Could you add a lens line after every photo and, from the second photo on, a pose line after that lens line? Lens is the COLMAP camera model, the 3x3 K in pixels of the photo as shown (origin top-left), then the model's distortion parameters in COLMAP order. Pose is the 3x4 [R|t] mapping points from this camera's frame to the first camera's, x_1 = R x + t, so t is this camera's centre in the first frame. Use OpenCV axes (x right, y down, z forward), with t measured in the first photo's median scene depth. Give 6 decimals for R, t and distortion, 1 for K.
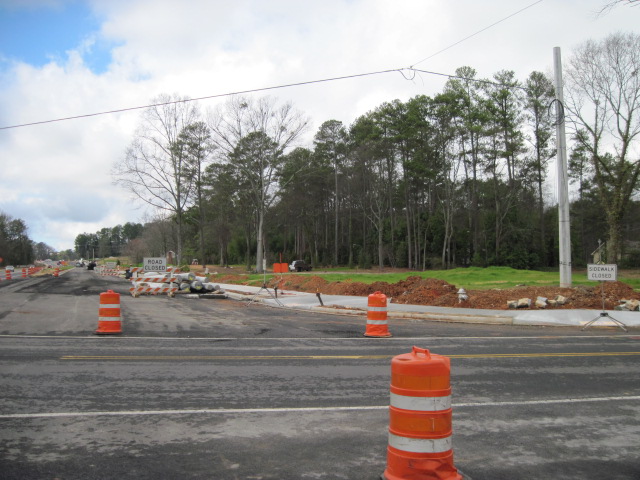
lens RADIAL K [[661.6, 0, 323.0], [0, 661.6, 251.4], [0, 0, 1]] dist [-0.108130, 0.031891]
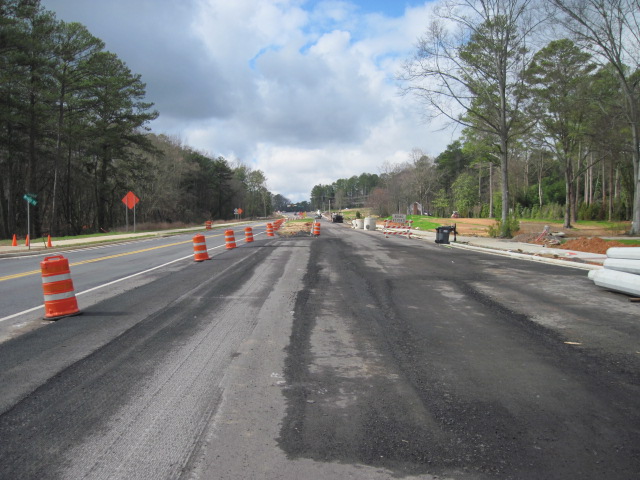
lens RADIAL K [[661.6, 0, 323.0], [0, 661.6, 251.4], [0, 0, 1]] dist [-0.108130, 0.031891]
pose [[0.942411, 0.024165, -0.333582, -0.374876], [0.000082, 0.997370, 0.072483, 0.011354], [0.334456, -0.068336, 0.939930, 0.763026]]
